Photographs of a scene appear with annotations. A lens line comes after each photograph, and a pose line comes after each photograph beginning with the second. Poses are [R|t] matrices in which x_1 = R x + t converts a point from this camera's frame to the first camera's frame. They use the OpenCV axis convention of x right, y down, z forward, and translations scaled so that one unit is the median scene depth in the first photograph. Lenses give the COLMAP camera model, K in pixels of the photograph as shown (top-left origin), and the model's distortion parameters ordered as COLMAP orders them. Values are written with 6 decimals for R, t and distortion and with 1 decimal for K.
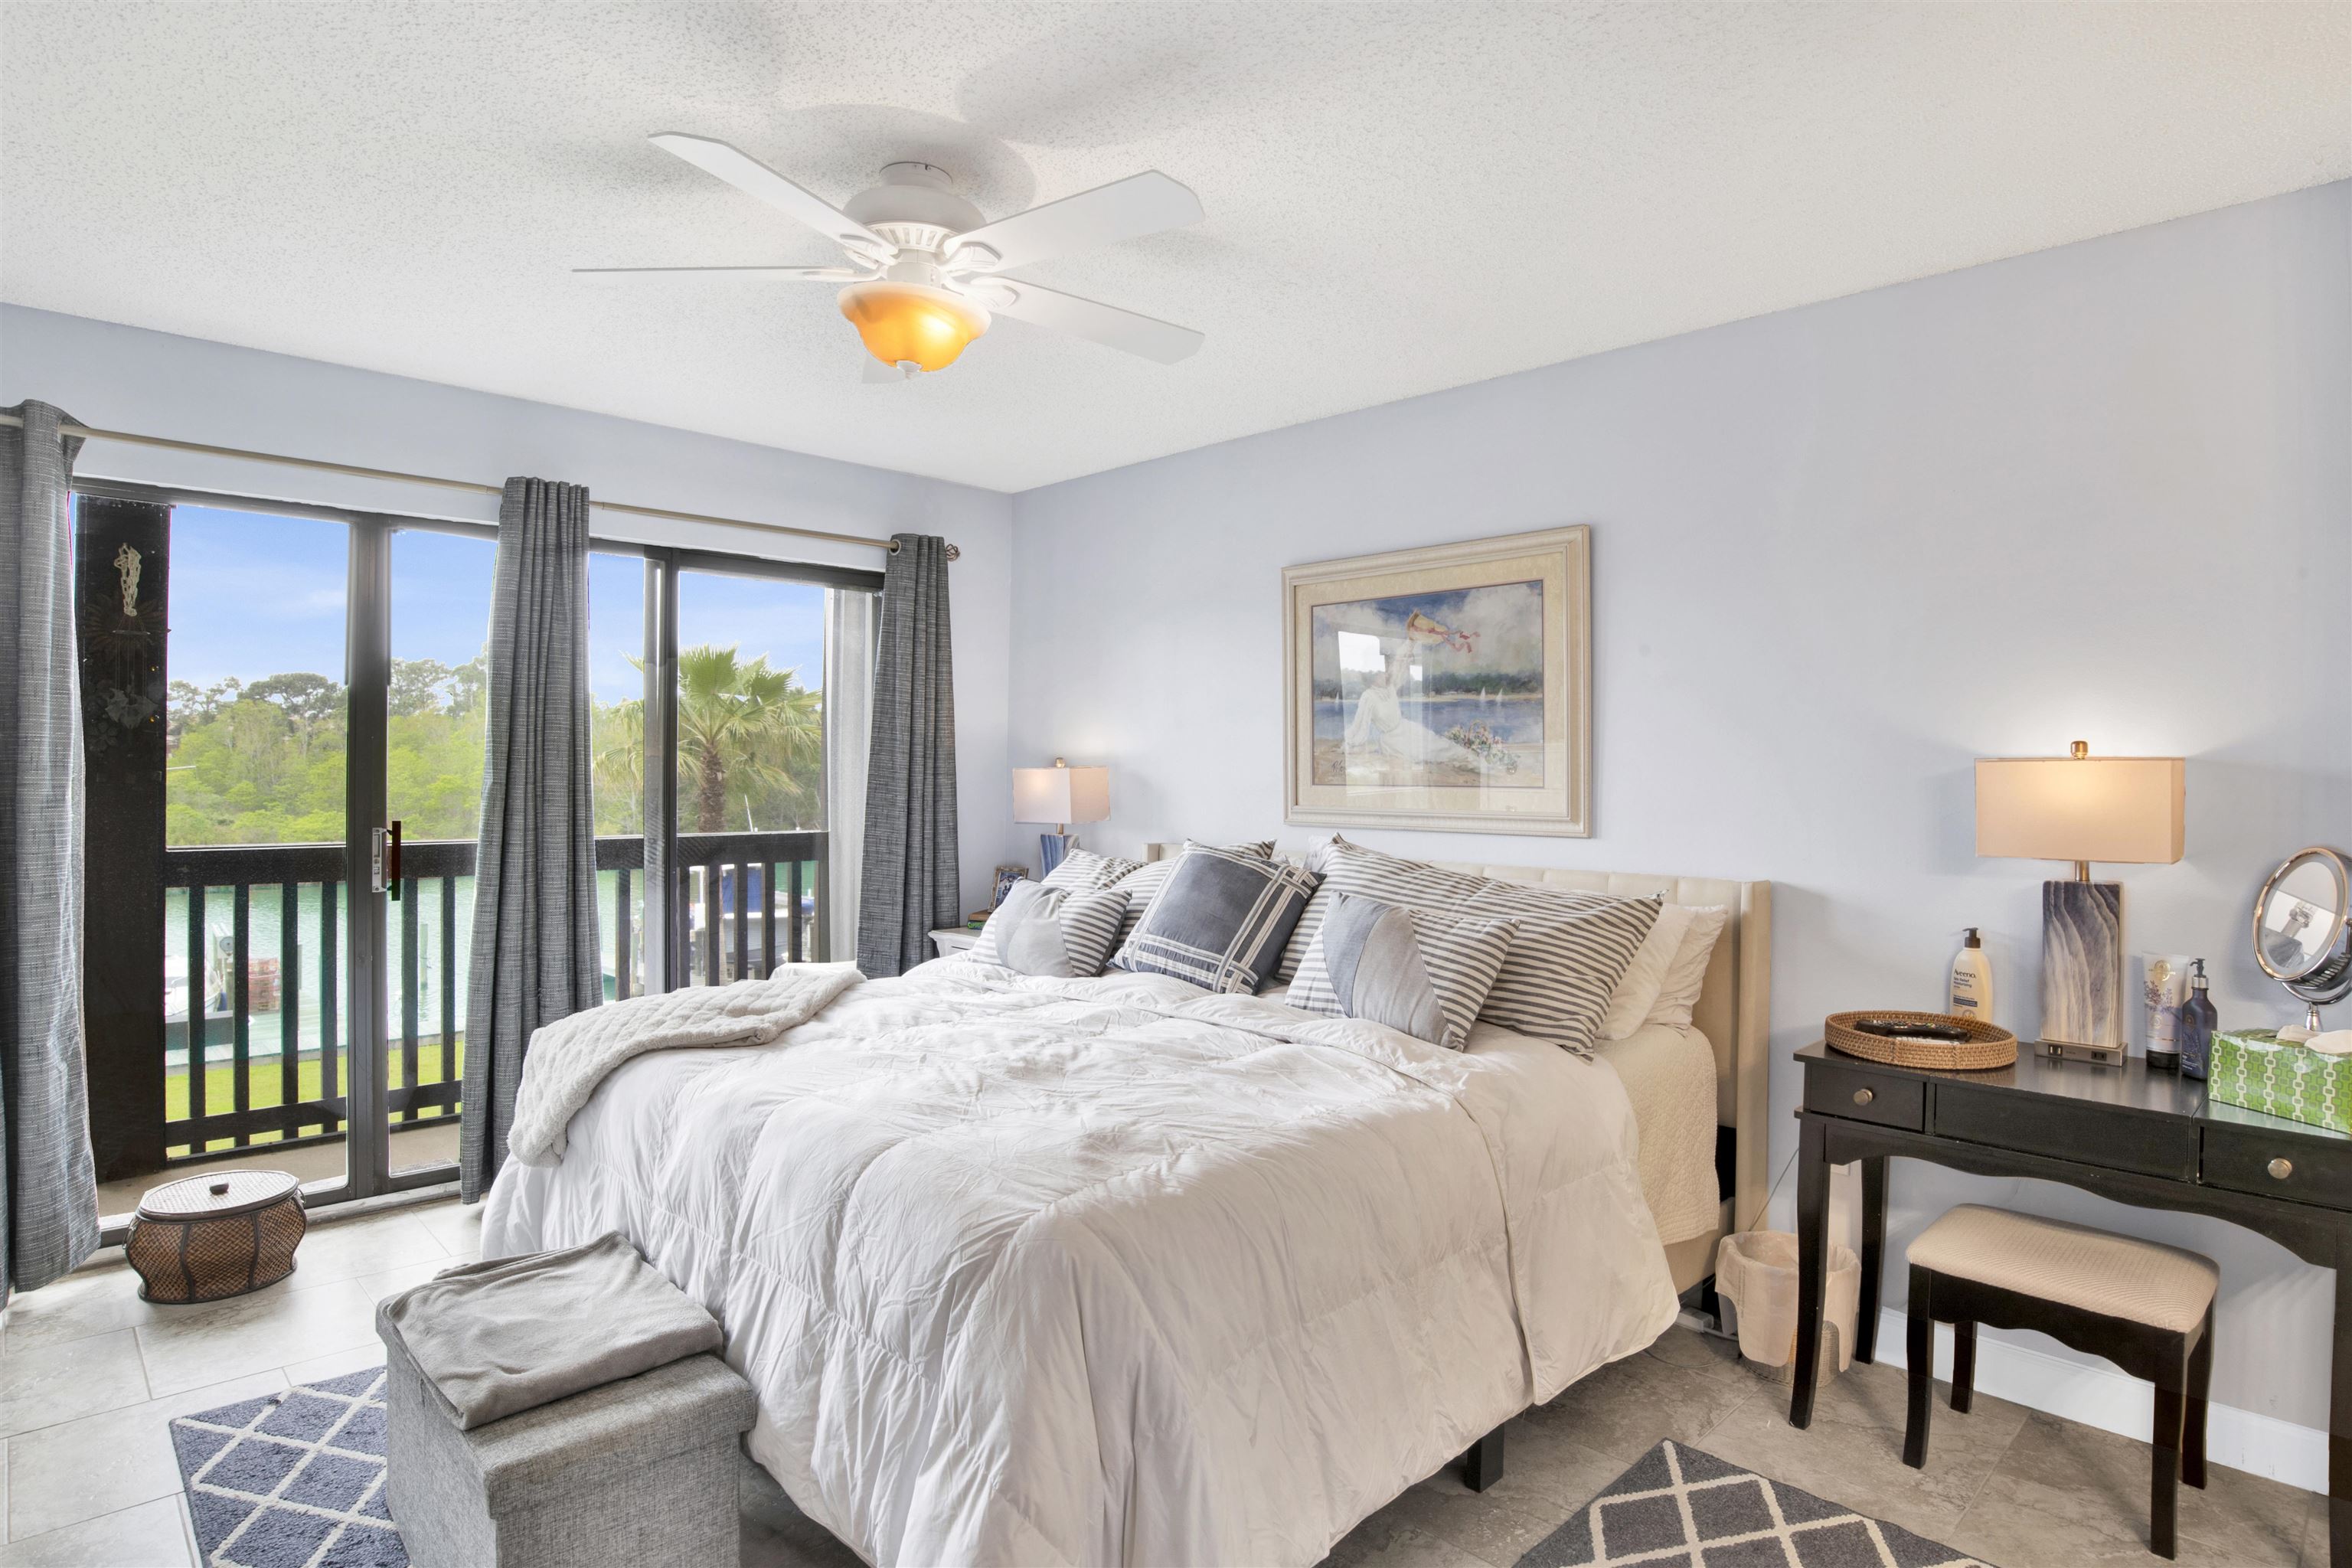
lens RADIAL K [[1267.4, 0, 1204.1], [0, 1267.4, 749.6], [0, 0, 1]] dist [-0.063570, 0.021545]
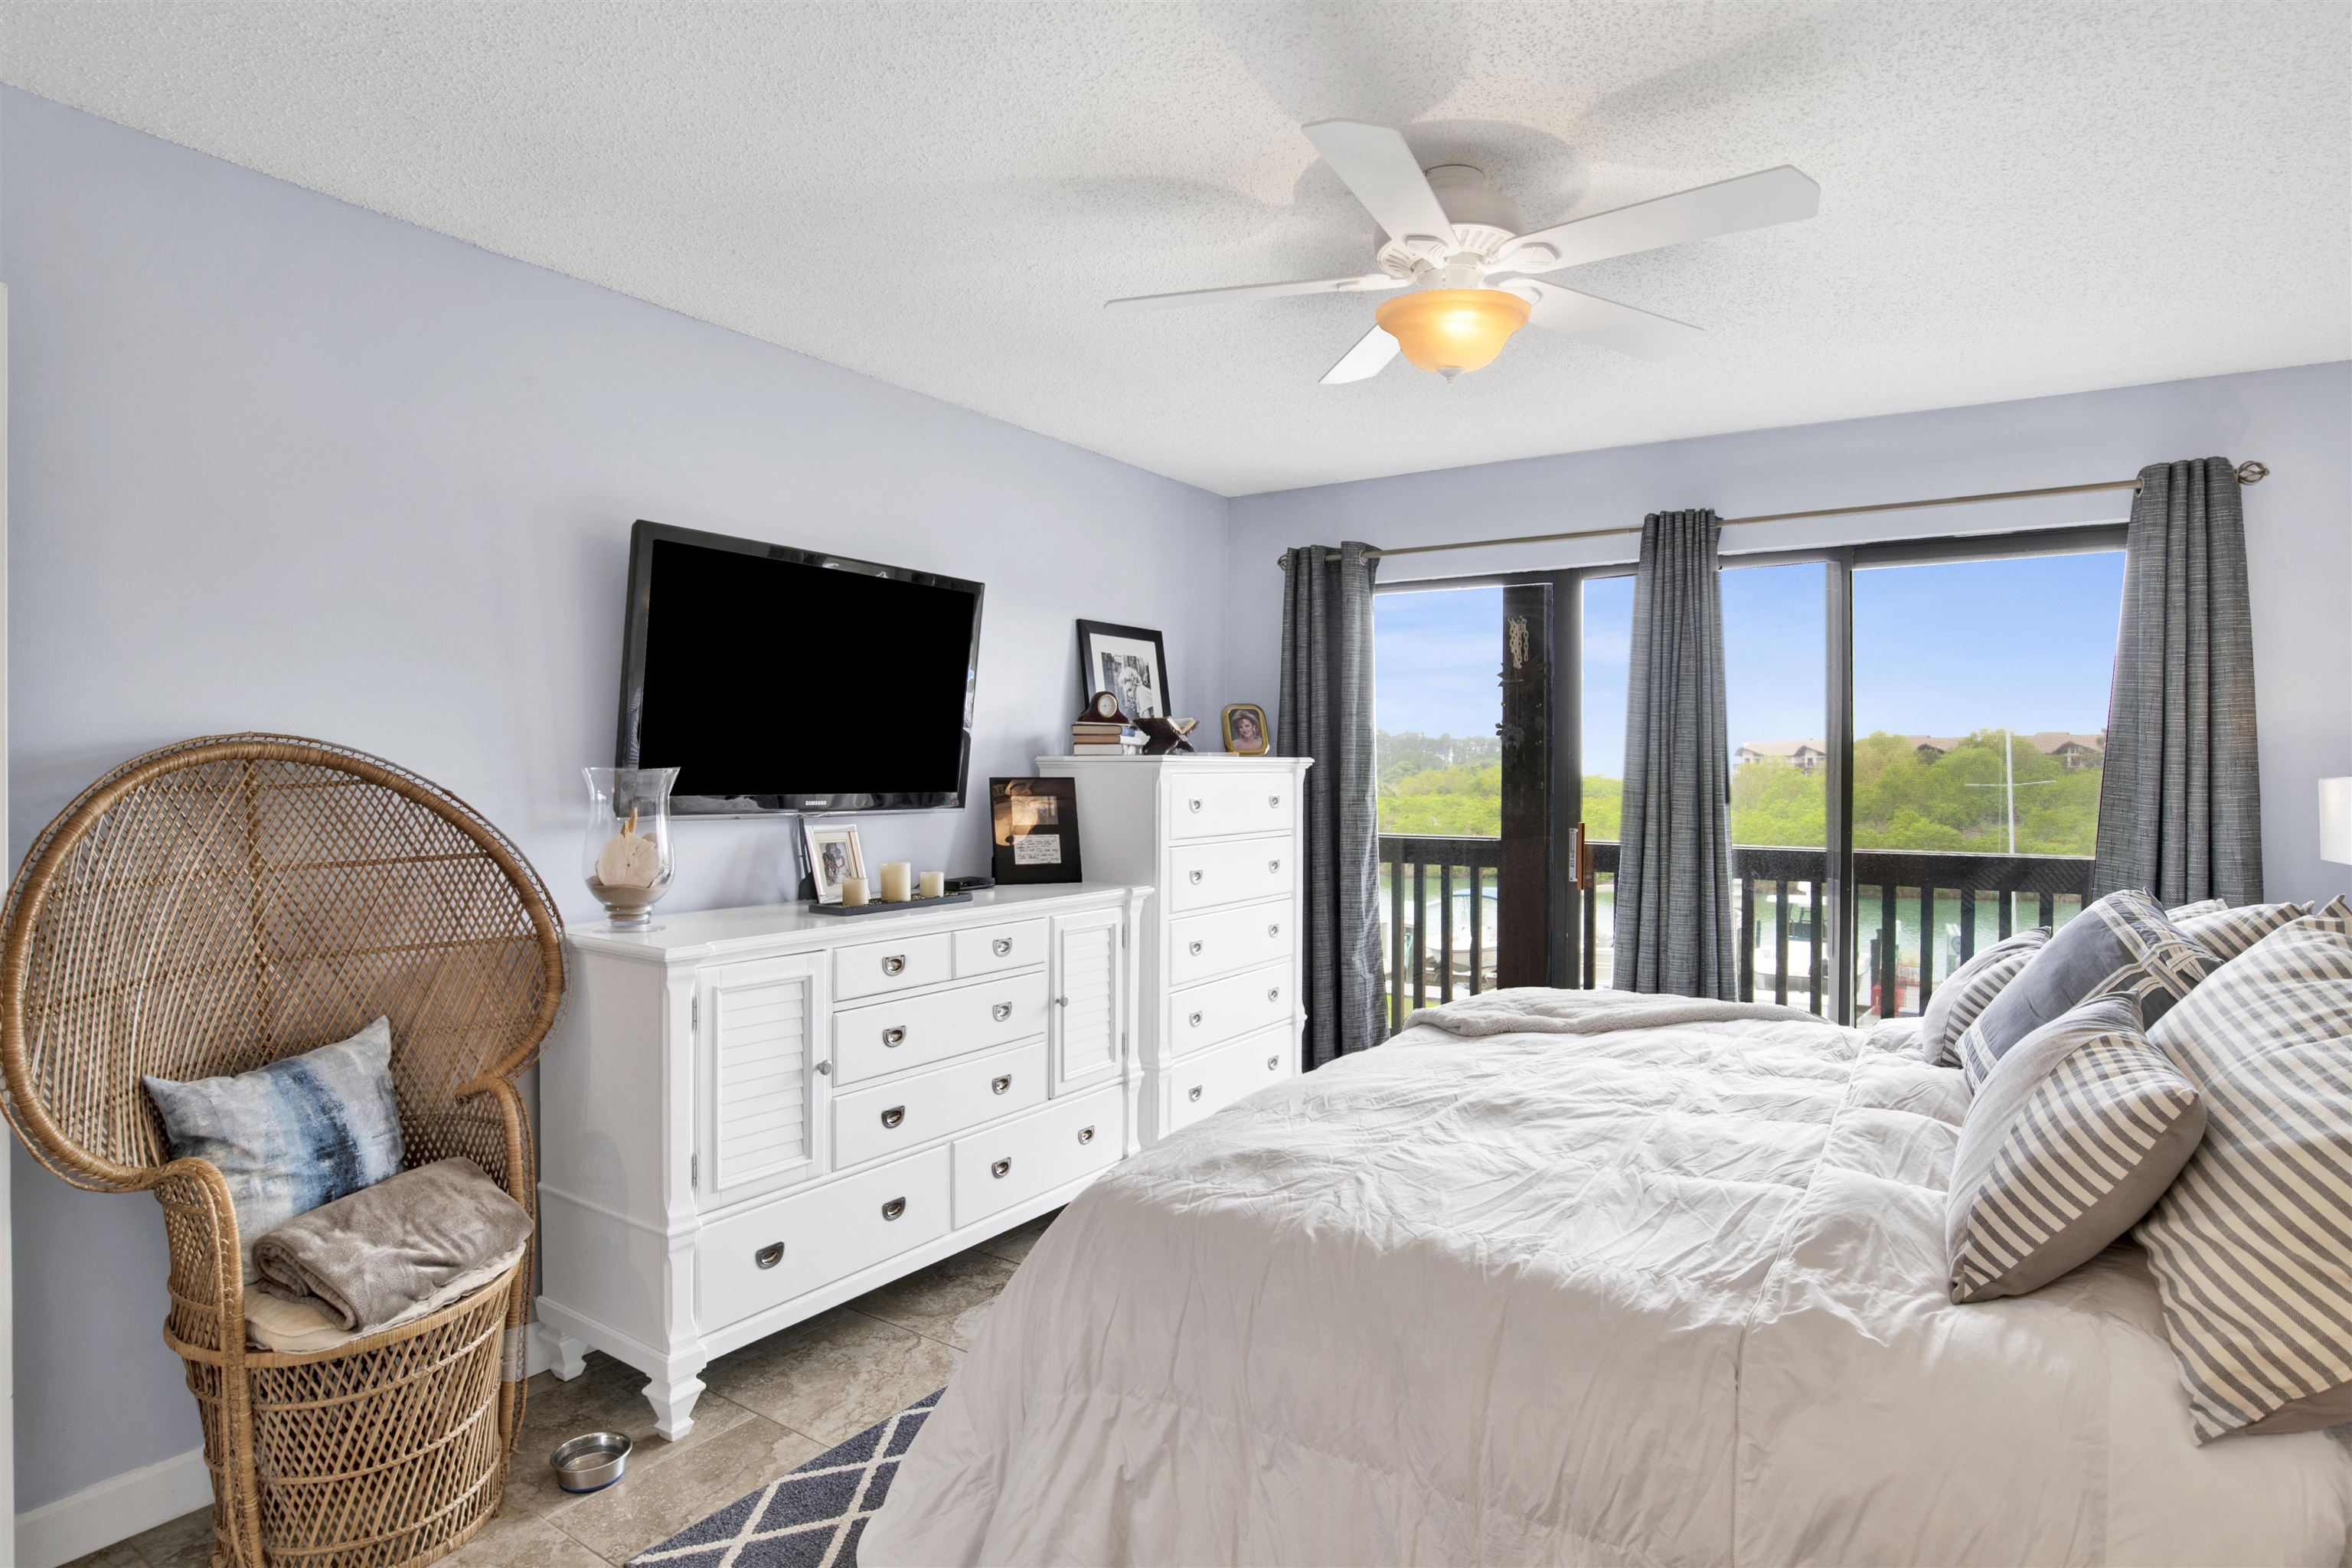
lens RADIAL K [[1239.1, 0, 1212.6], [0, 1239.1, 760.8], [0, 0, 1]] dist [-0.055087, 0.002797]
pose [[0.222347, -0.016066, -0.974835, 0.412883], [0.011739, 0.999836, -0.013800, 0.009339], [0.974897, -0.008375, 0.222499, 0.372873]]
